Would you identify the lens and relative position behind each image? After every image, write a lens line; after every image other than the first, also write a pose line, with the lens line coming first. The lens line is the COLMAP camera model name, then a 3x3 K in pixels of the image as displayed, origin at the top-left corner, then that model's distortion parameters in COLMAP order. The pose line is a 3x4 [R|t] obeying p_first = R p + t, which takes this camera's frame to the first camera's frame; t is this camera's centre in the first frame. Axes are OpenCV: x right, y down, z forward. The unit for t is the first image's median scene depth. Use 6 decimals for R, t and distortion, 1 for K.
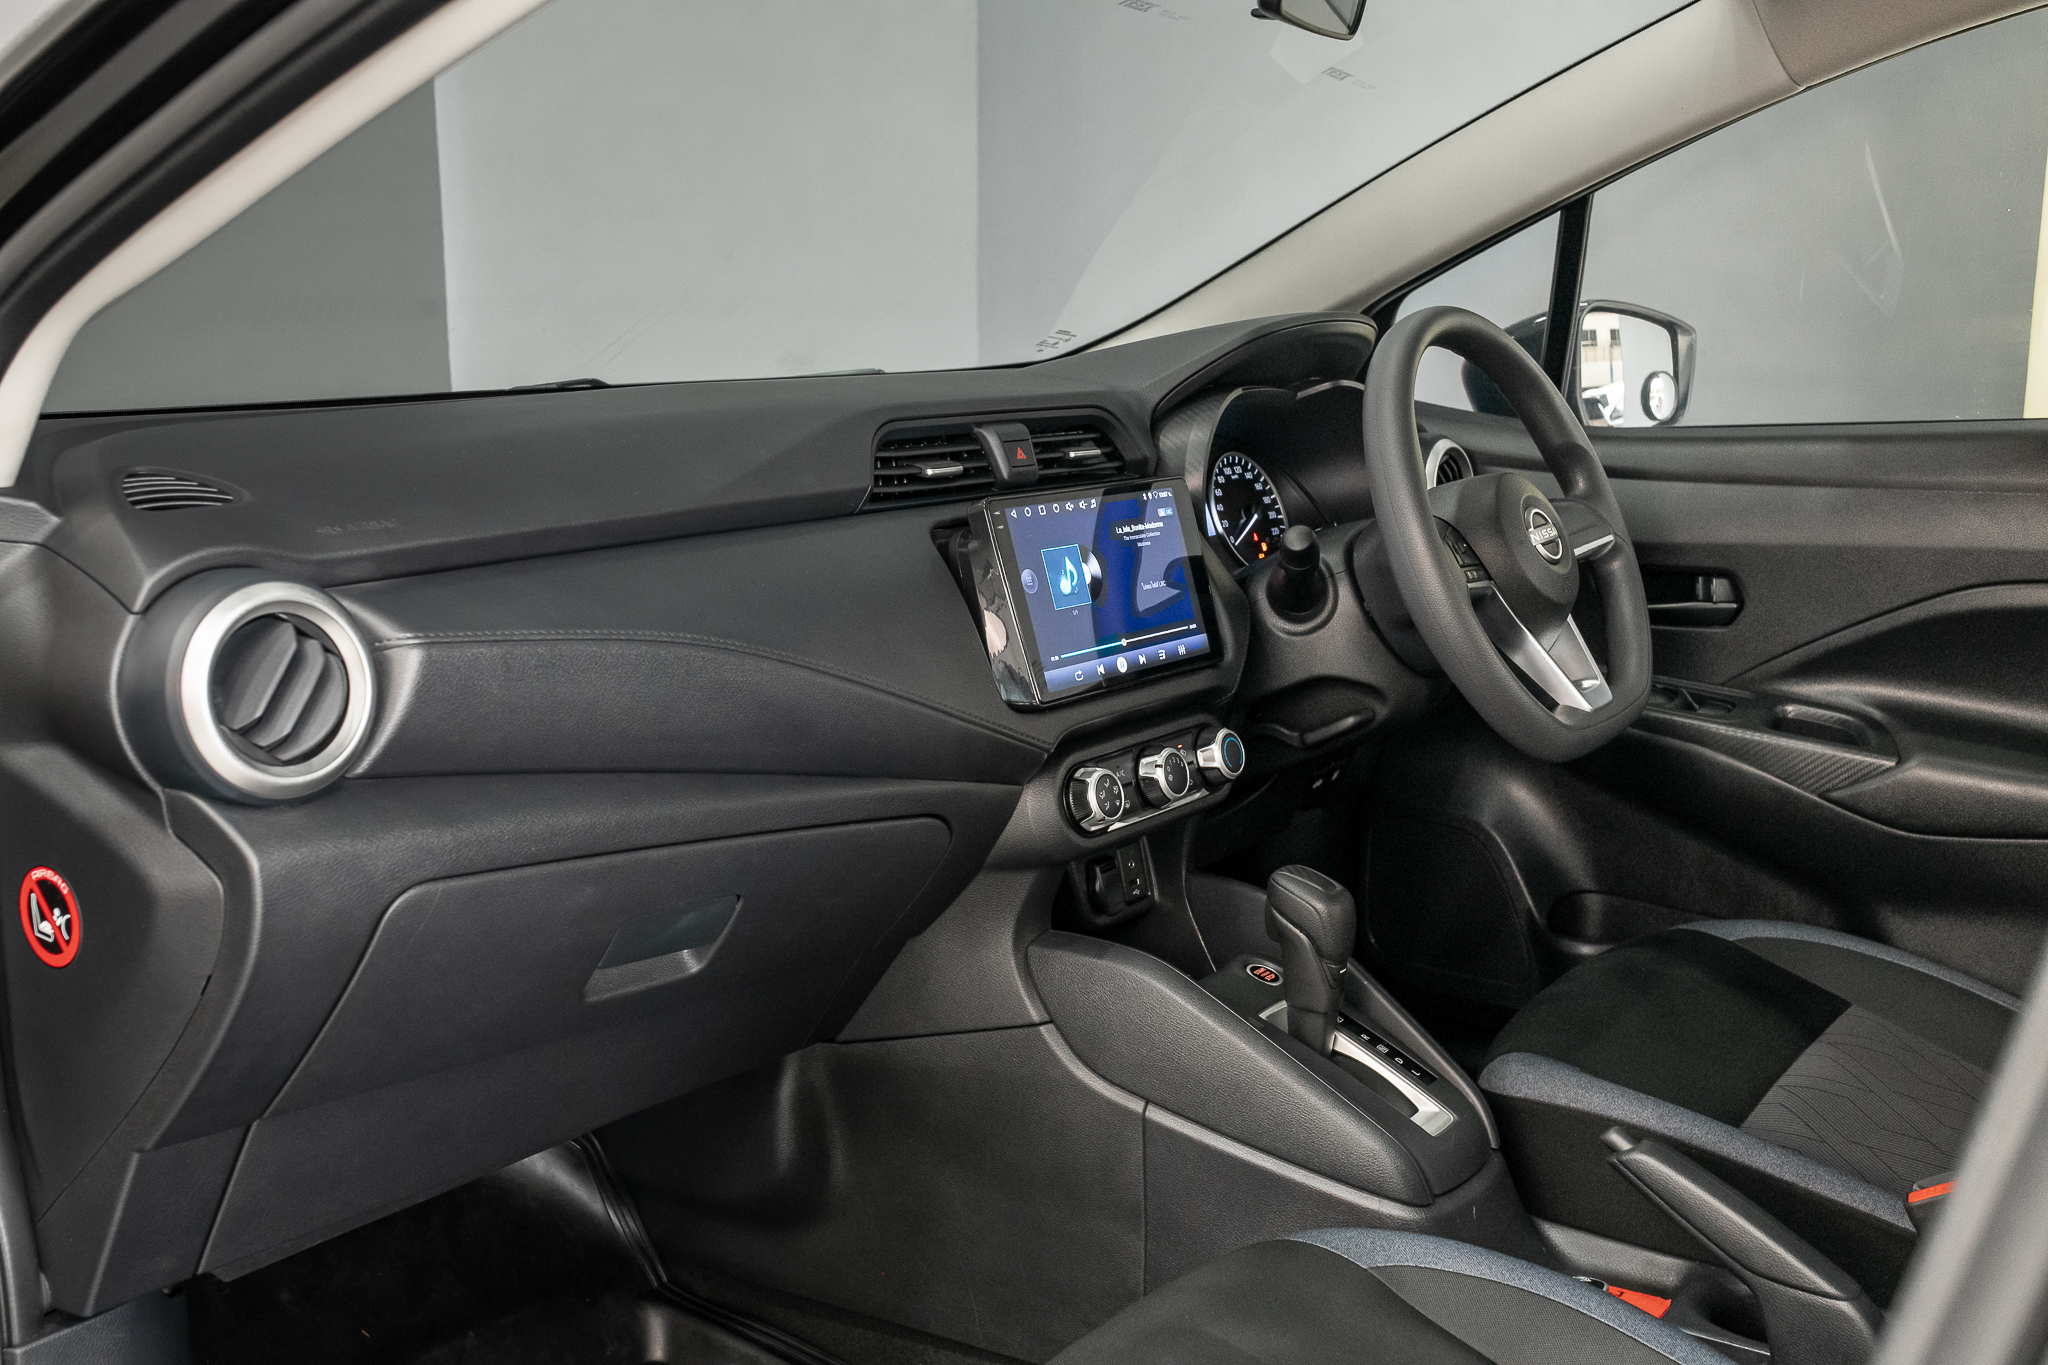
lens RADIAL K [[1959.2, 0, 1018.4], [0, 1959.2, 688.1], [0, 0, 1]] dist [-0.045873, 0.000000]
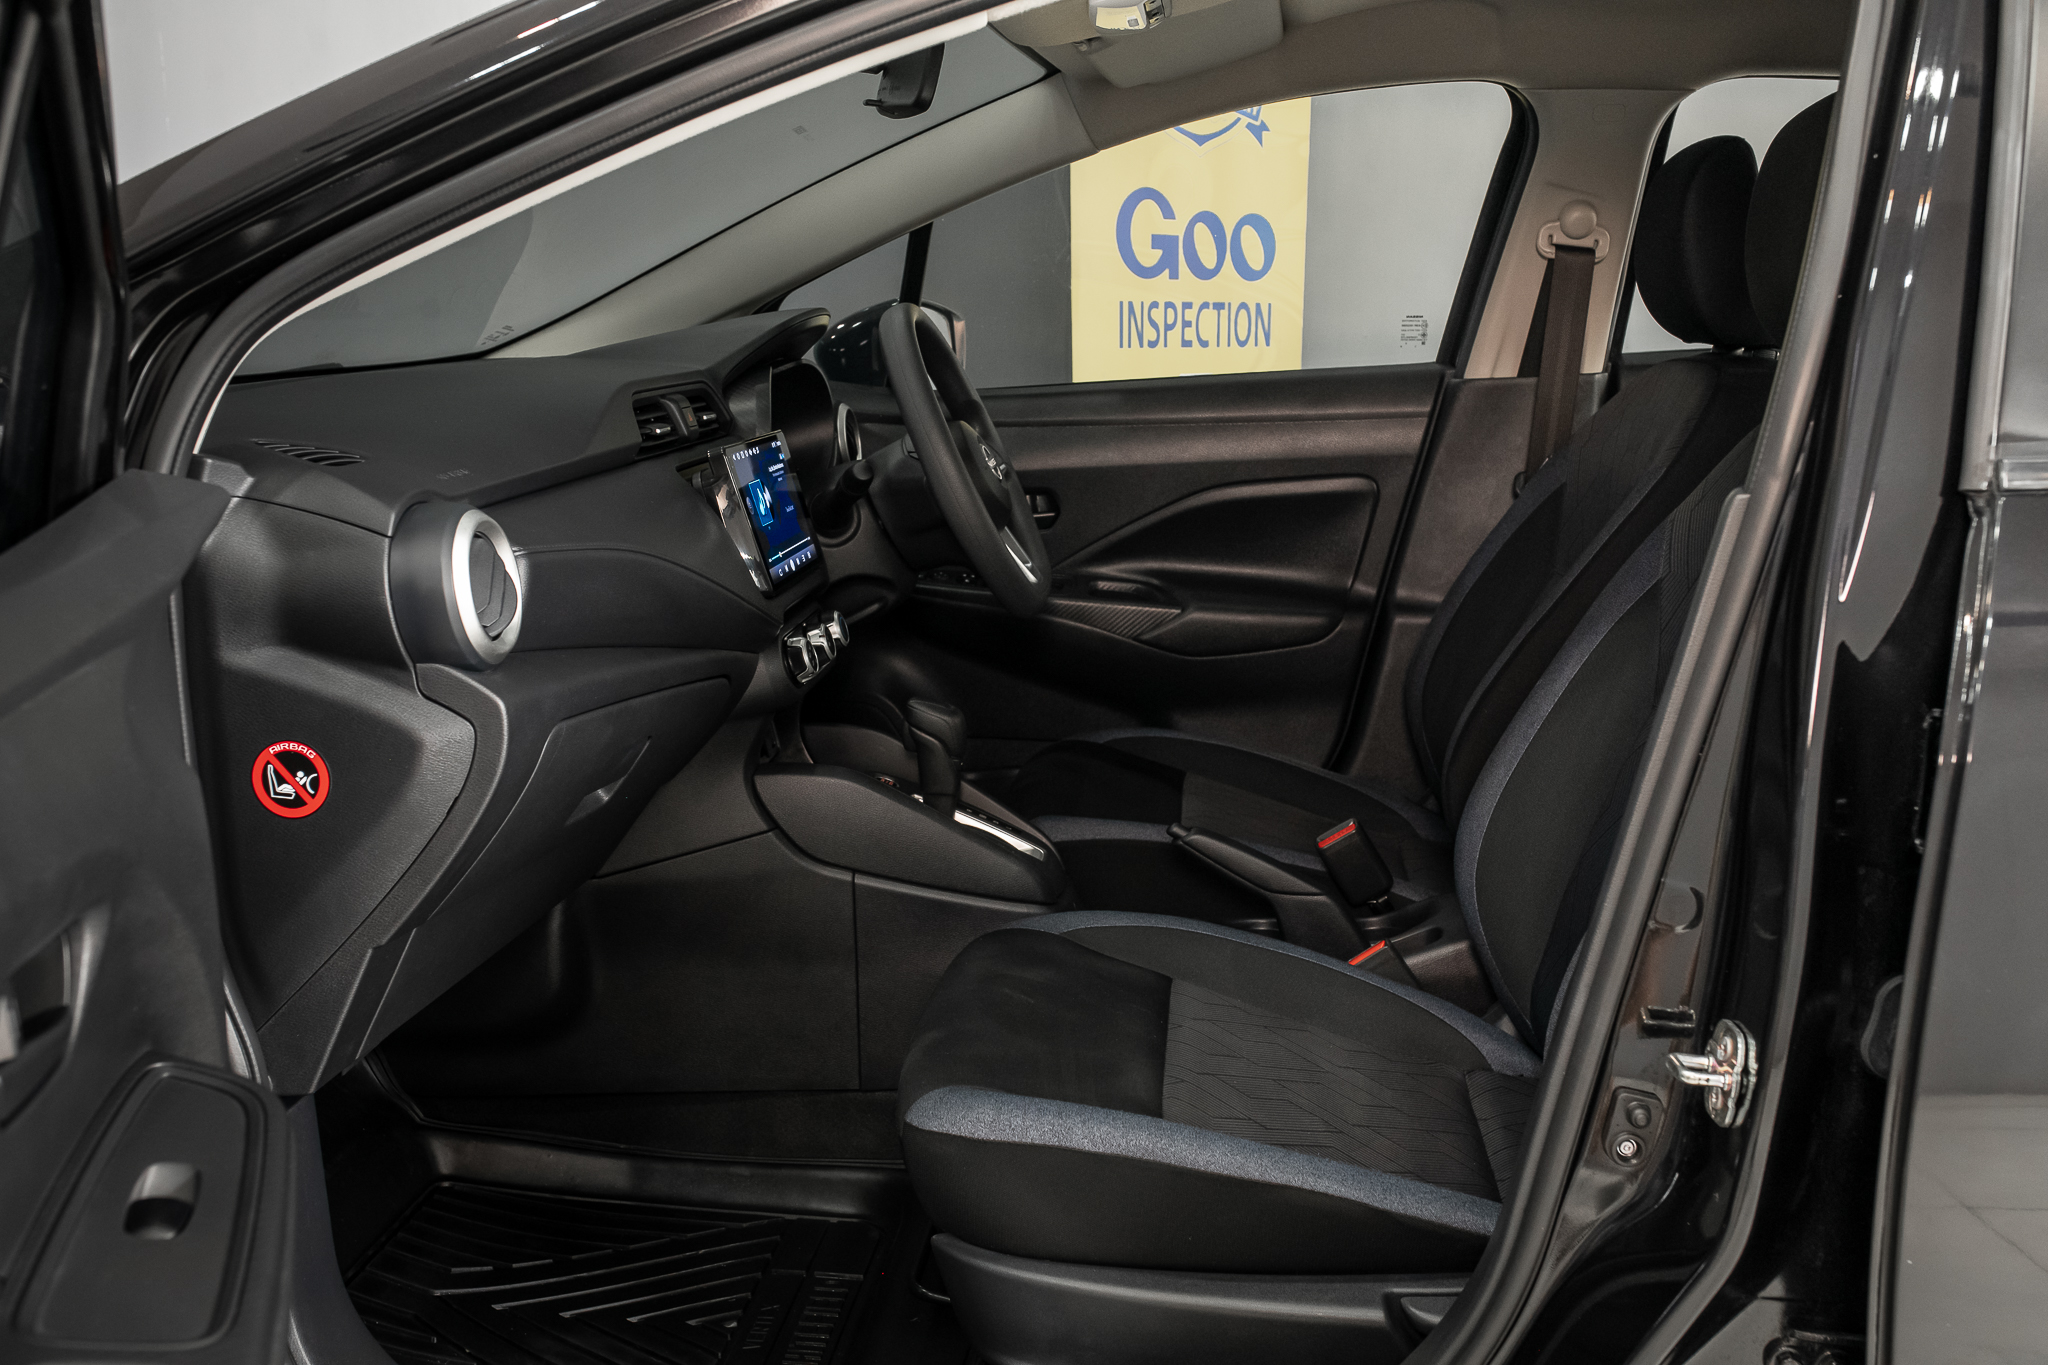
lens RADIAL K [[1959.2, 0, 1030.9], [0, 1959.2, 676.8], [0, 0, 1]] dist [-0.045873, 0.000000]
pose [[0.855591, -0.103811, 0.507137, -0.522495], [0.103909, 0.994187, 0.028205, 0.045627], [-0.507117, 0.028564, 0.861404, -0.278513]]
